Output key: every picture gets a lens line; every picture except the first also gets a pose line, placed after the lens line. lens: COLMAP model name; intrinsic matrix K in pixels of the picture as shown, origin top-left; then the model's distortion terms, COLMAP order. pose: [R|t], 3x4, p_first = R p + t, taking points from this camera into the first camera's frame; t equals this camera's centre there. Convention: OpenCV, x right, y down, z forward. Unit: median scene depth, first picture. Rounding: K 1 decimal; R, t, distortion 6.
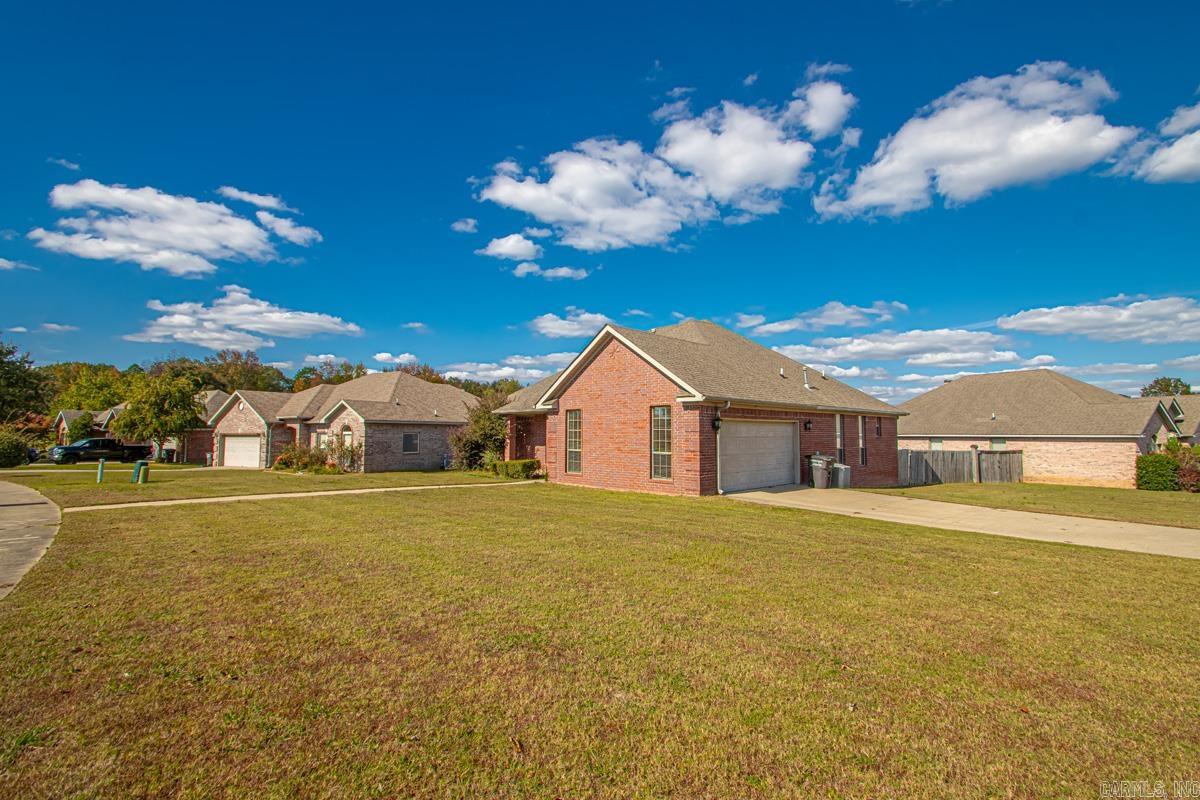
lens RADIAL K [[563.8, 0, 600.0], [0, 563.8, 400.0], [0, 0, 1]] dist [-0.000840, 0.000160]
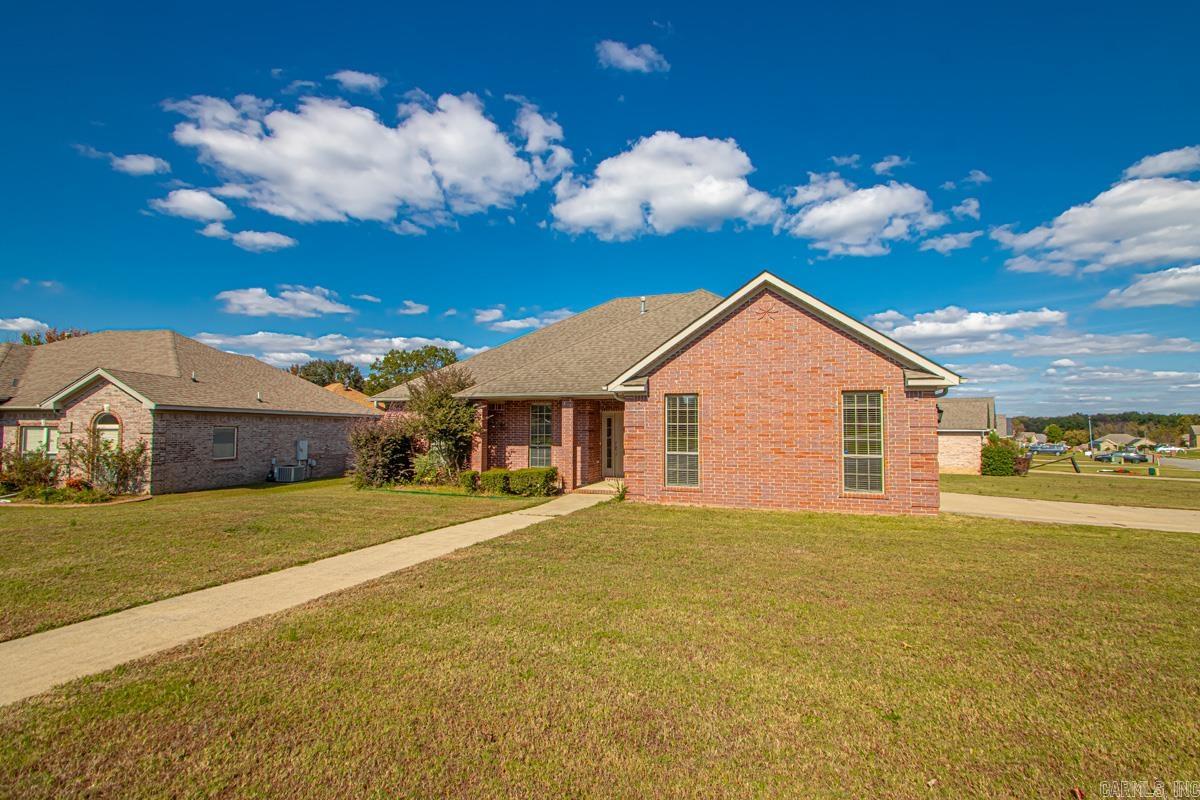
lens RADIAL K [[563.8, 0, 600.0], [0, 563.8, 400.0], [0, 0, 1]] dist [-0.000840, 0.000160]
pose [[0.889759, 0.022687, 0.455867, -0.272482], [-0.027860, 0.999601, 0.004630, 0.014943], [-0.455580, -0.016820, 0.890036, 0.270006]]
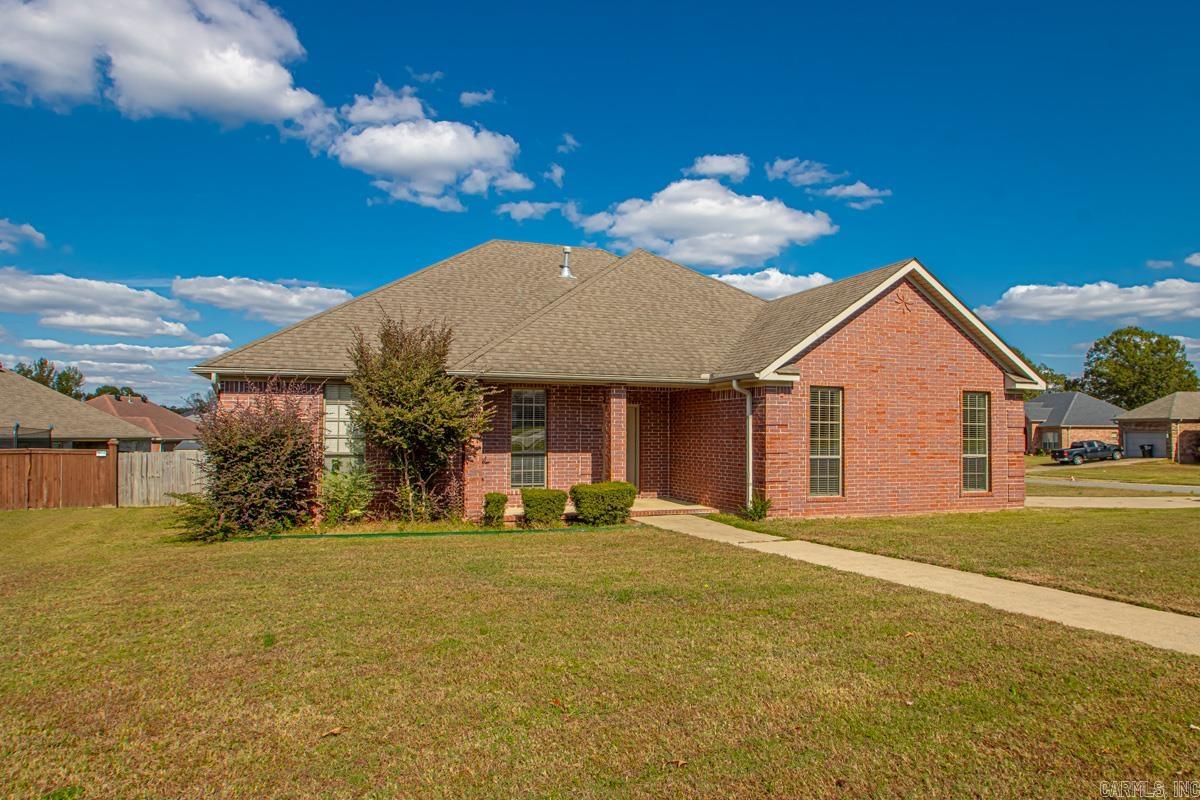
lens RADIAL K [[781.8, 0, 602.8], [0, 781.8, 427.2], [0, 0, 1]] dist [-0.022990, 0.000325]
pose [[0.410668, 0.006826, 0.911760, -0.531454], [-0.060559, 0.997968, 0.019805, 0.034658], [-0.909772, -0.063348, 0.410247, 0.539488]]
